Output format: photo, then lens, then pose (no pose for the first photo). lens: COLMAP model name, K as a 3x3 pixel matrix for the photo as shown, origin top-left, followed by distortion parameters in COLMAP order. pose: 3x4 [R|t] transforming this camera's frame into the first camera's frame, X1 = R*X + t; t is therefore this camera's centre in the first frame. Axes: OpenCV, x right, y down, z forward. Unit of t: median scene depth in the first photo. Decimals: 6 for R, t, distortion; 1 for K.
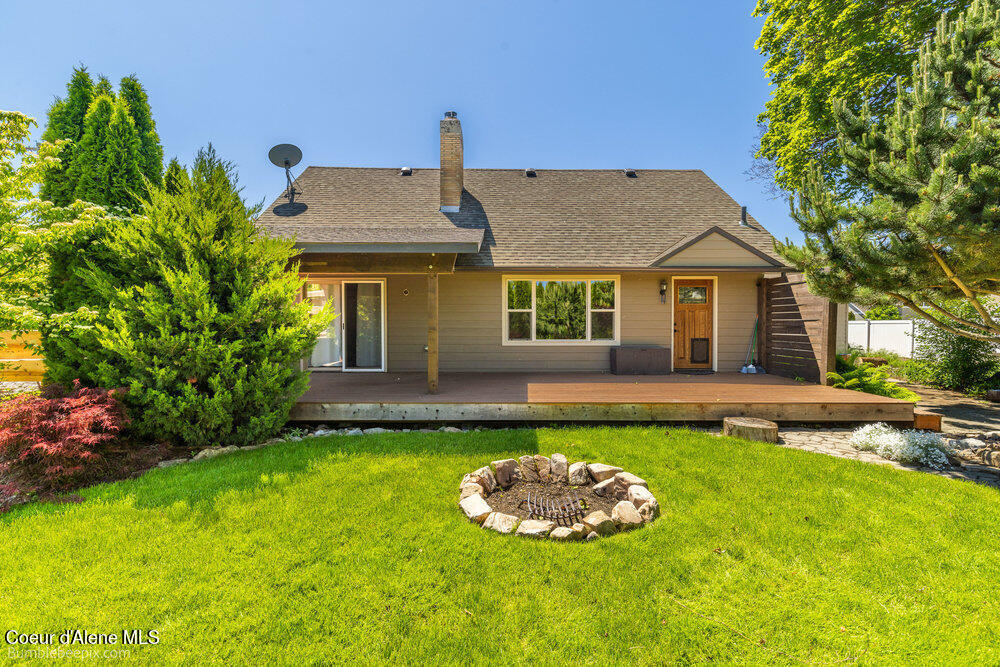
lens RADIAL K [[467.9, 0, 510.4], [0, 467.9, 335.8], [0, 0, 1]] dist [-0.000381, 0.000157]
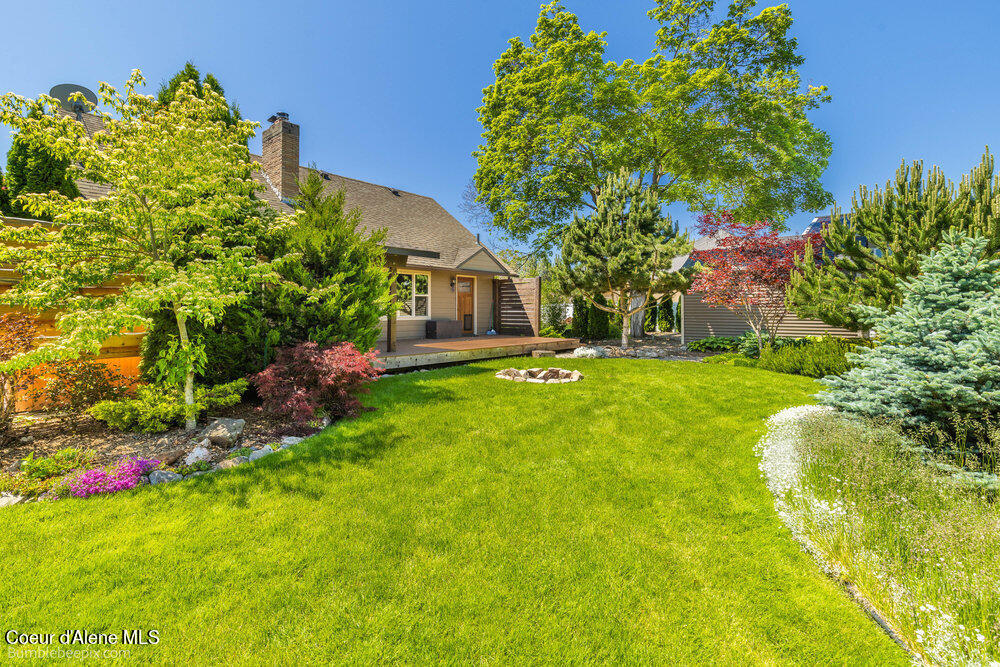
lens RADIAL K [[446.8, 0, 500.0], [0, 446.8, 333.5], [0, 0, 1]] dist [-0.000184, -0.000134]
pose [[0.682266, -0.038006, 0.730115, -0.662553], [0.010981, 0.999068, 0.041745, 0.009578], [-0.731021, -0.020464, 0.682048, -0.135832]]
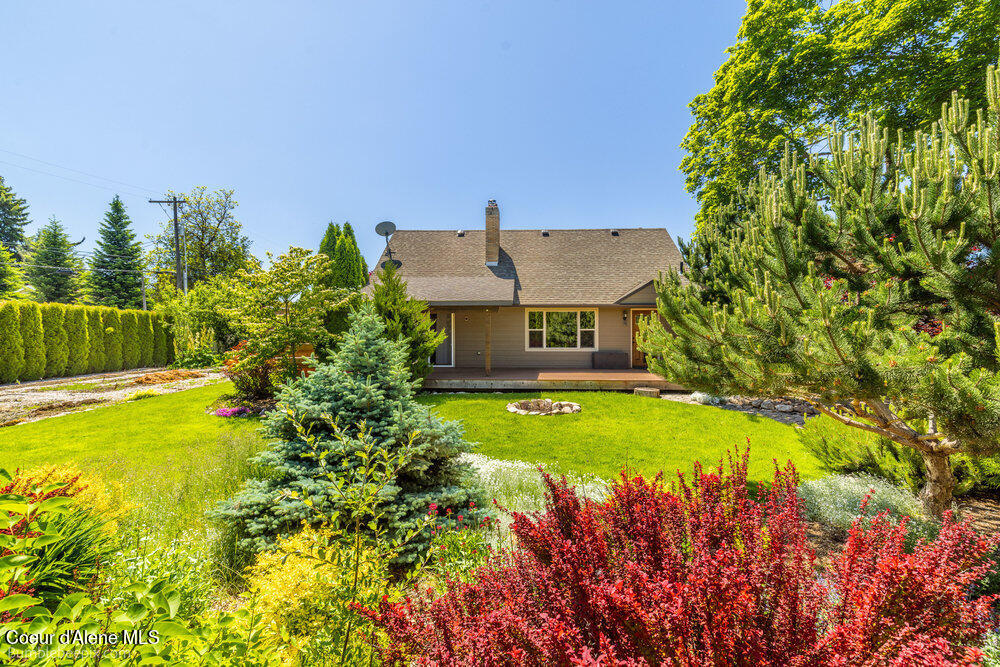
lens RADIAL K [[446.8, 0, 500.0], [0, 446.8, 333.5], [0, 0, 1]] dist [-0.000184, -0.000134]
pose [[0.996680, -0.002007, -0.081396, 0.022040], [0.000382, 0.999800, -0.019981, -0.010274], [0.081420, 0.019884, 0.996482, -0.570727]]
